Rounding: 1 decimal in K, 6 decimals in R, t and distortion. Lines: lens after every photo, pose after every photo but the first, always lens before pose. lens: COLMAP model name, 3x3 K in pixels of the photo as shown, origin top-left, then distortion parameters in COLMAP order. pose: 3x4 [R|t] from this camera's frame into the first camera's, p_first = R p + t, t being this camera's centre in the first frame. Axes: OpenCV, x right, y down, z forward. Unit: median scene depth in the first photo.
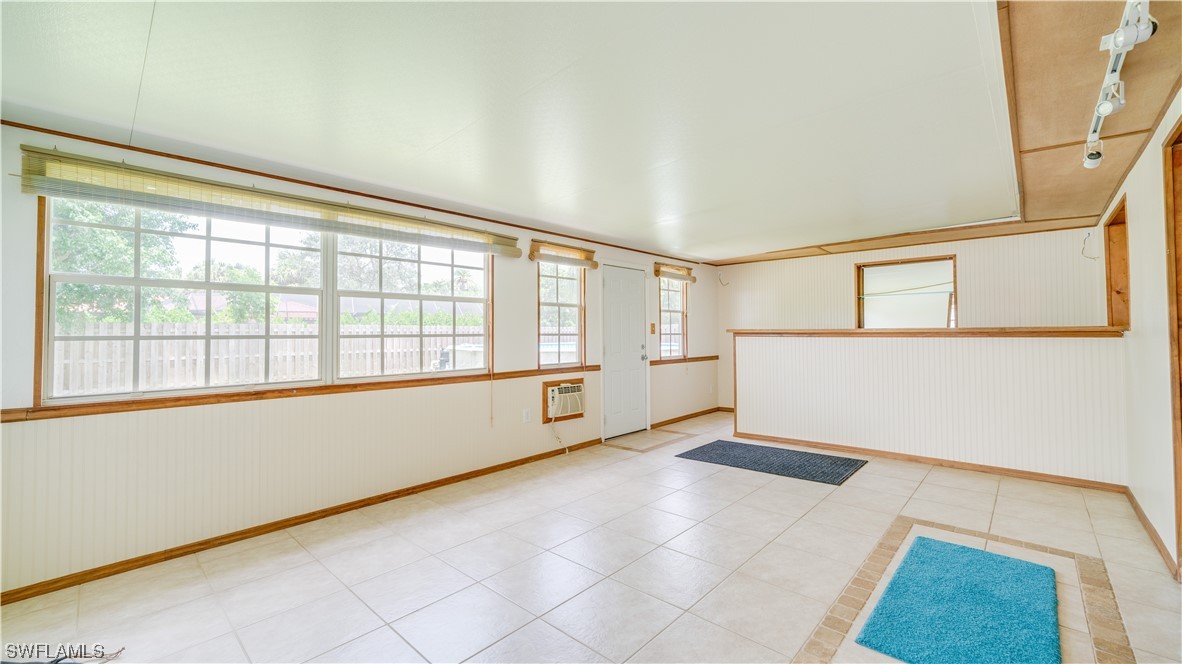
lens RADIAL K [[472.9, 0, 591.6], [0, 472.9, 325.4], [0, 0, 1]] dist [-0.001688, 0.000017]
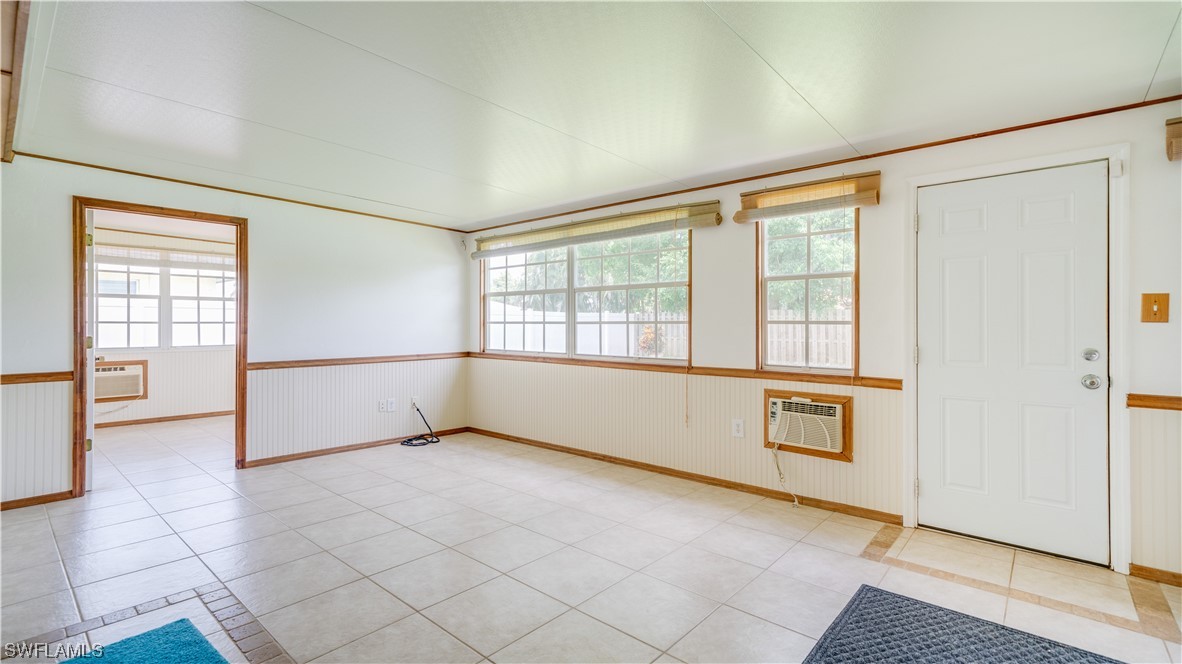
lens RADIAL K [[529.9, 0, 593.8], [0, 529.9, 323.8], [0, 0, 1]] dist [0.010726, -0.000620]
pose [[0.029374, 0.009938, -0.999519, 0.709803], [0.019057, 0.999763, 0.010501, 0.008891], [0.999387, -0.019357, 0.029178, 0.744535]]
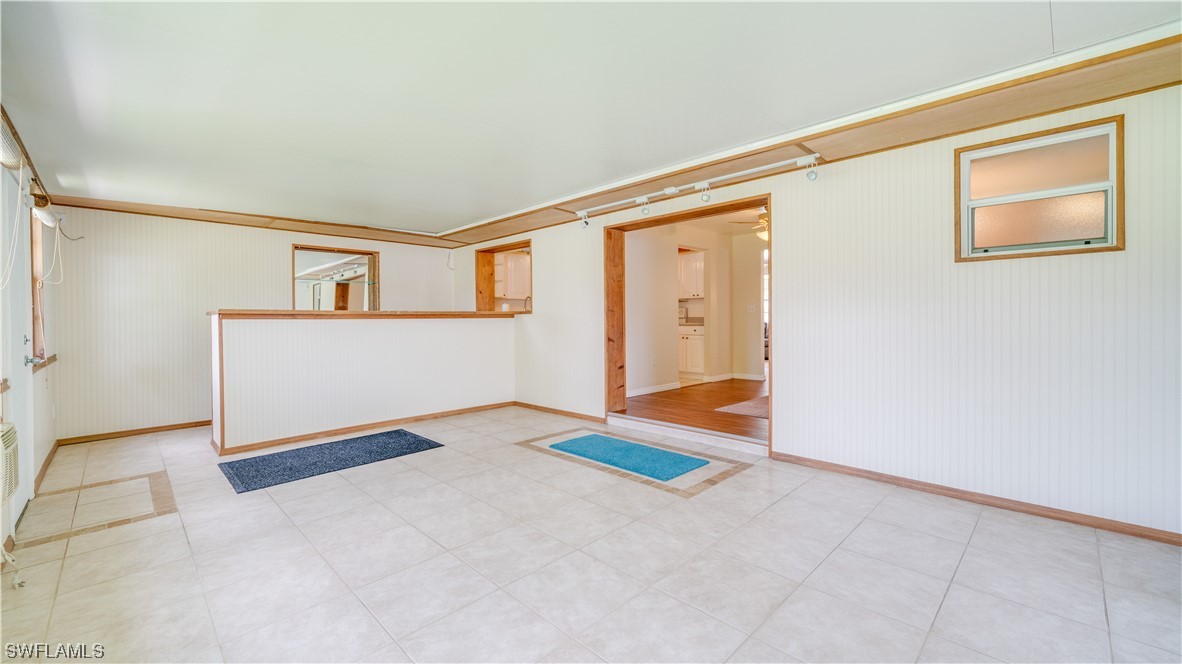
lens RADIAL K [[472.9, 0, 591.6], [0, 472.9, 325.4], [0, 0, 1]] dist [-0.001688, 0.000017]
pose [[0.039022, -0.007127, 0.999213, -0.490018], [-0.007060, 0.999948, 0.007408, 0.028495], [-0.999213, -0.007343, 0.038970, 0.483149]]
